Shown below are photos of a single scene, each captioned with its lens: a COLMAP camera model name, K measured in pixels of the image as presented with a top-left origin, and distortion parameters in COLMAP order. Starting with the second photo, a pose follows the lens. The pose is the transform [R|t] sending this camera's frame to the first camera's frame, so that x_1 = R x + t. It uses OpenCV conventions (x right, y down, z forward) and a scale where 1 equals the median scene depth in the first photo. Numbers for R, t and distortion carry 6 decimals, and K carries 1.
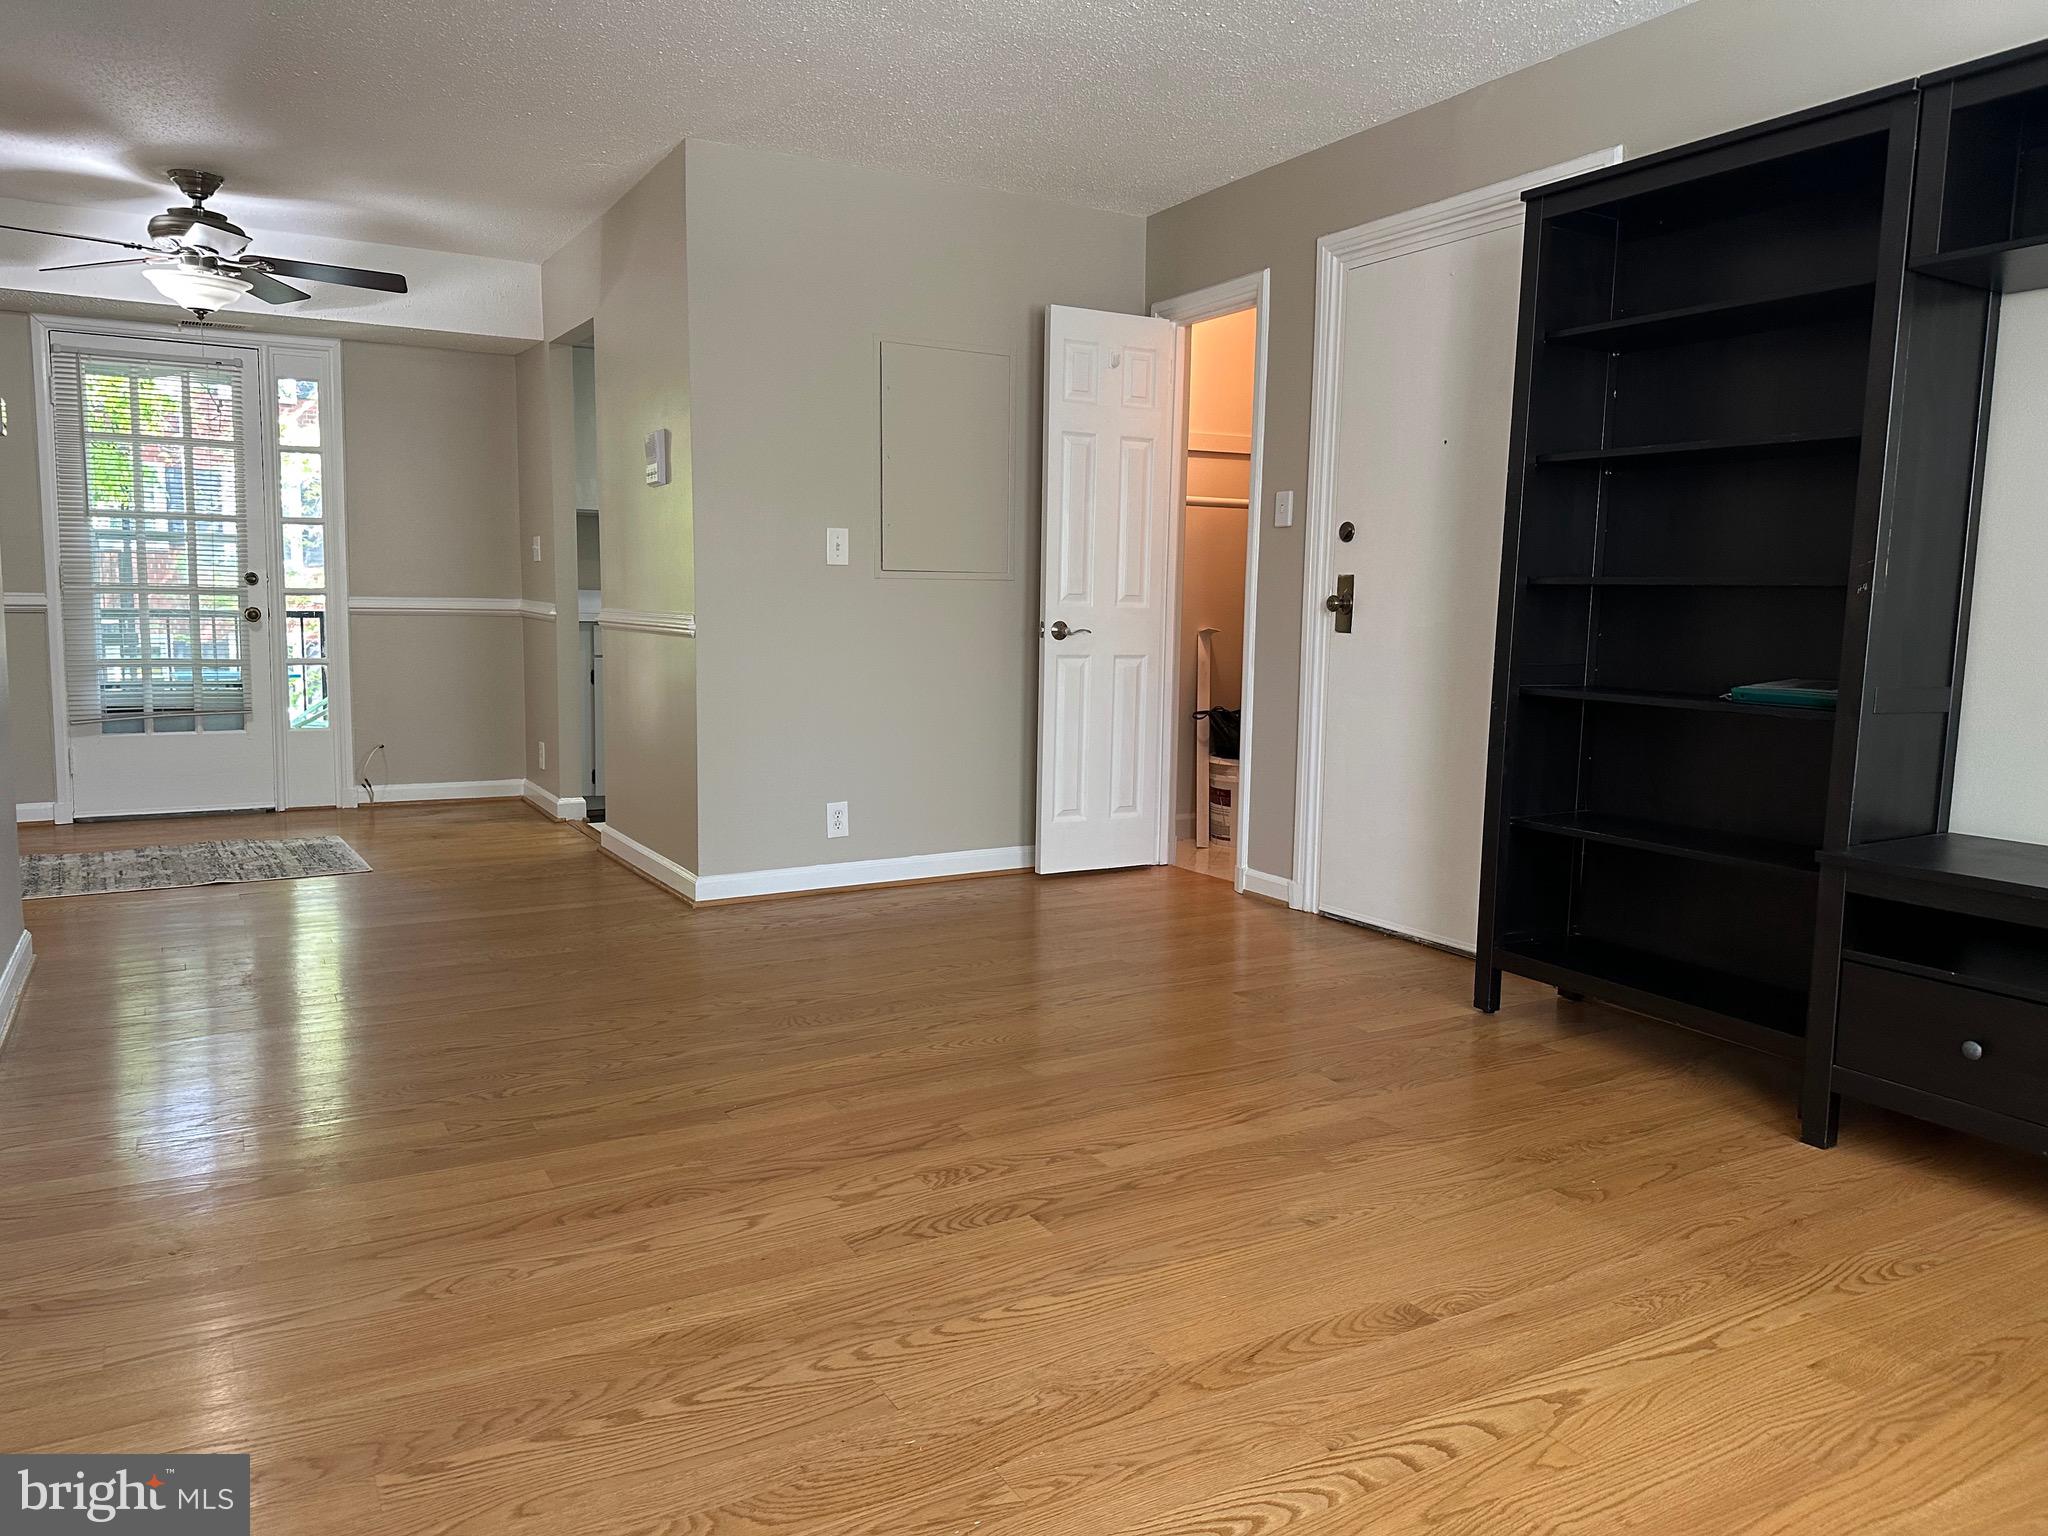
lens RADIAL K [[1414.7, 0, 1023.0], [0, 1414.7, 769.1], [0, 0, 1]] dist [0.048307, -0.073897]
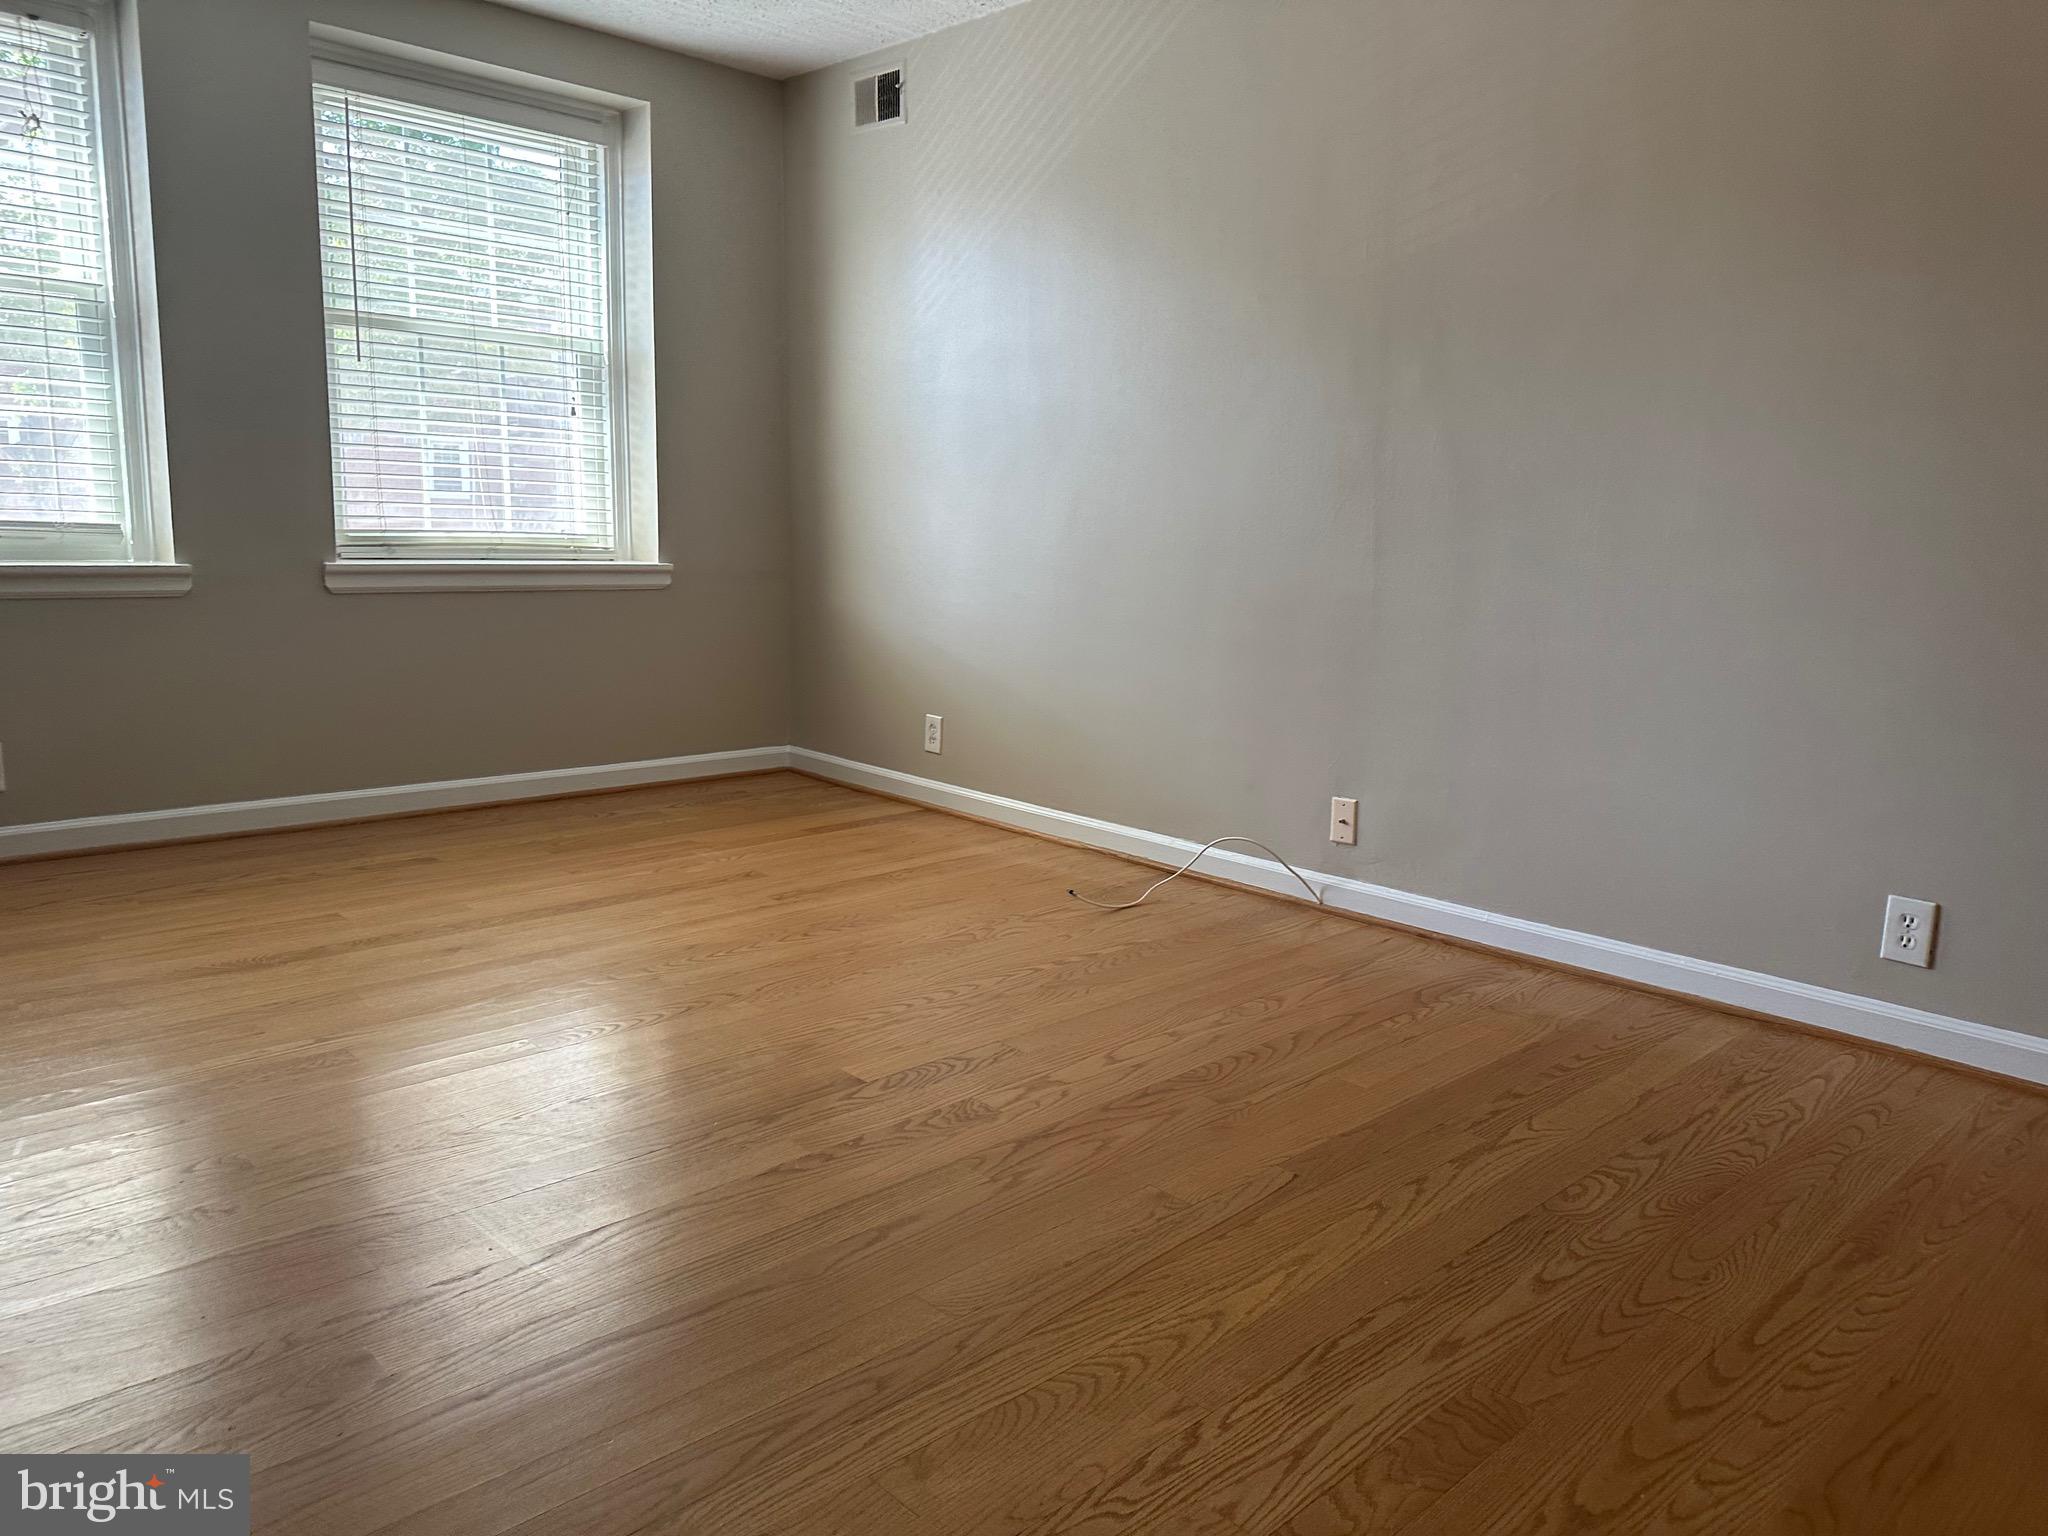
lens RADIAL K [[1441.4, 0, 1016.7], [0, 1441.4, 759.7], [0, 0, 1]] dist [-0.001106, 0.007553]
pose [[-0.974217, -0.004146, -0.225575, 0.067325], [-0.069384, 0.956882, 0.282069, -0.106695], [0.214679, 0.290447, -0.932498, 0.957826]]
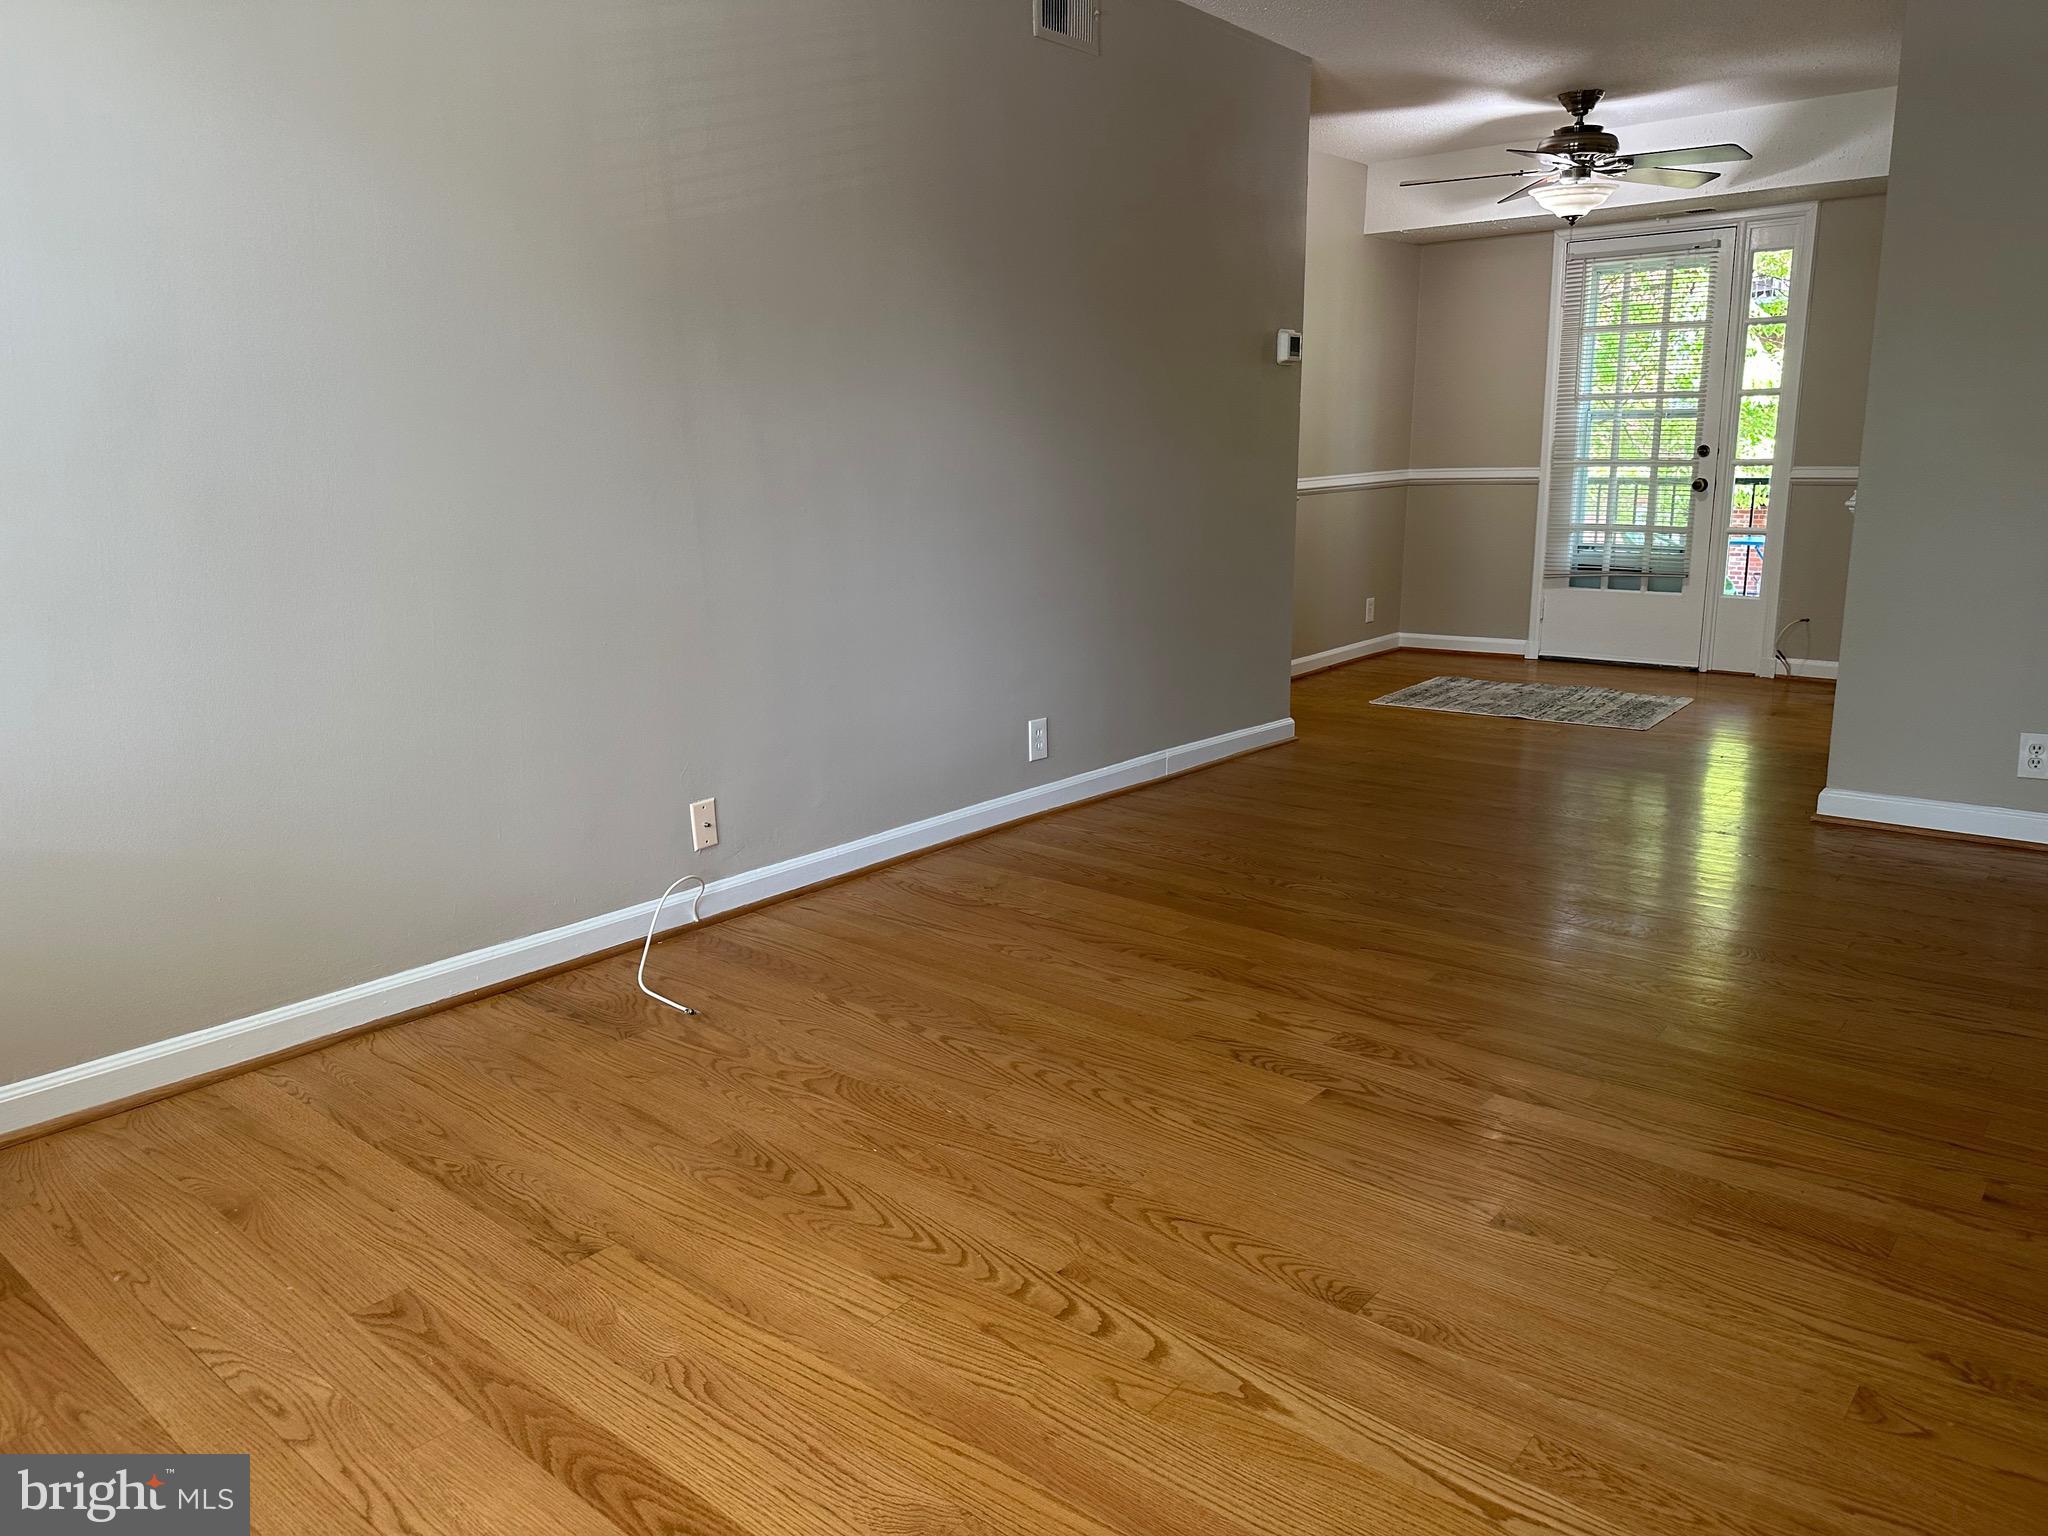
lens RADIAL K [[1441.4, 0, 1016.7], [0, 1441.4, 759.7], [0, 0, 1]] dist [-0.001106, 0.007553]
pose [[0.331161, 0.177515, -0.926726, 0.427279], [-0.095698, 0.983398, 0.154173, -0.030808], [0.938709, 0.037630, 0.342651, 0.206387]]
